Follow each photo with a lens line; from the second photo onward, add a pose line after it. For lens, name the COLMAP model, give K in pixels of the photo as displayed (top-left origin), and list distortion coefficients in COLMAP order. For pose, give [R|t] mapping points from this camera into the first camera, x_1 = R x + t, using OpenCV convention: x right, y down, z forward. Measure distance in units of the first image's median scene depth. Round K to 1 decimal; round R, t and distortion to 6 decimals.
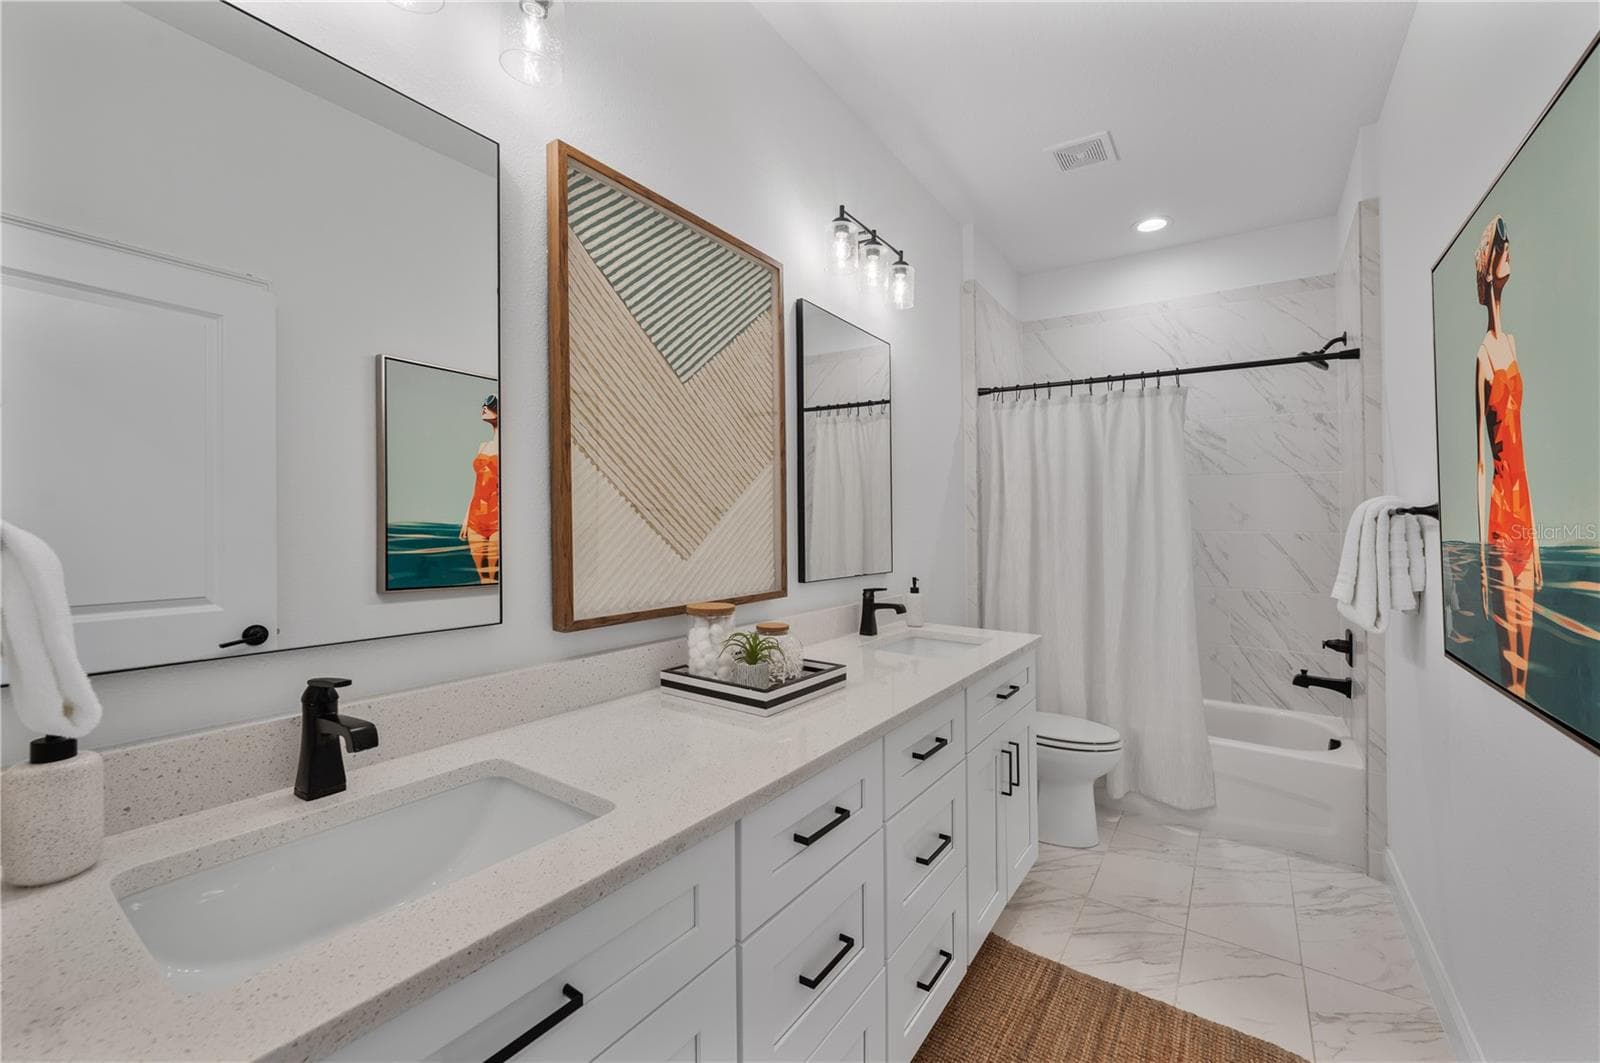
lens RADIAL K [[636.5, 0, 798.9], [0, 636.5, 537.0], [0, 0, 1]] dist [-0.000256, -0.000057]
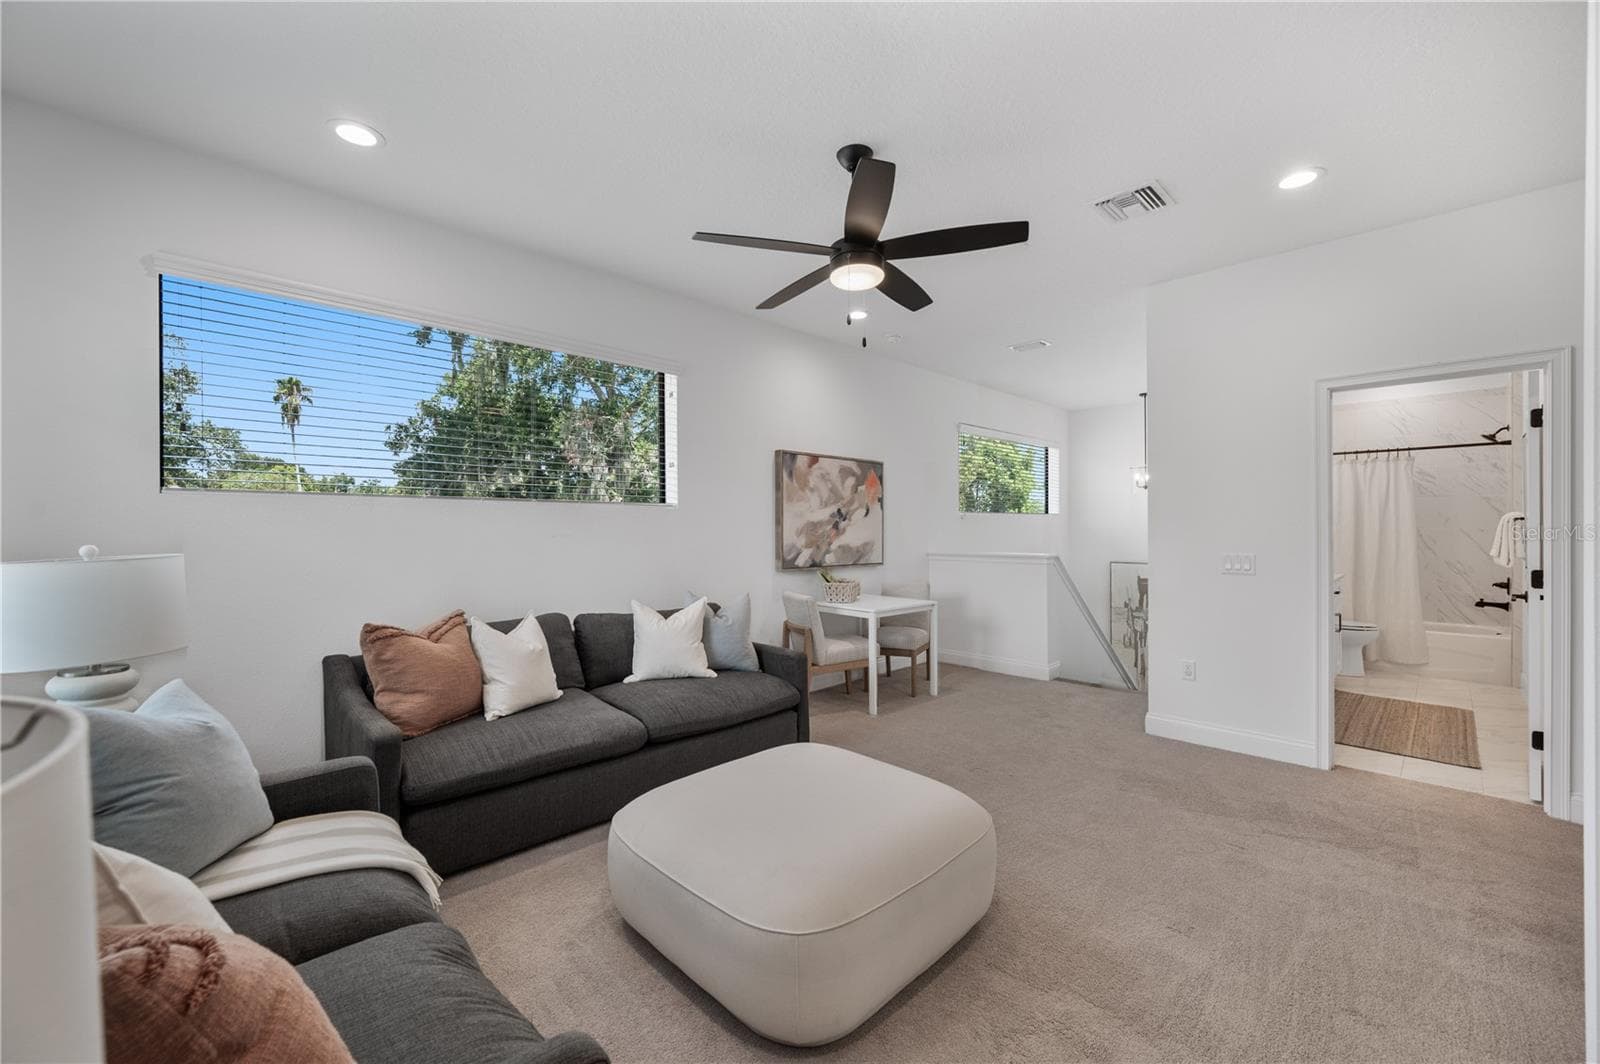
lens RADIAL K [[639.2, 0, 801.4], [0, 639.2, 559.8], [0, 0, 1]] dist [-0.000387, -0.000002]
pose [[0.983810, -0.008964, -0.178992, -0.911345], [0.013825, 0.999568, 0.025929, 0.011875], [0.178682, -0.027984, 0.983509, -1.303558]]
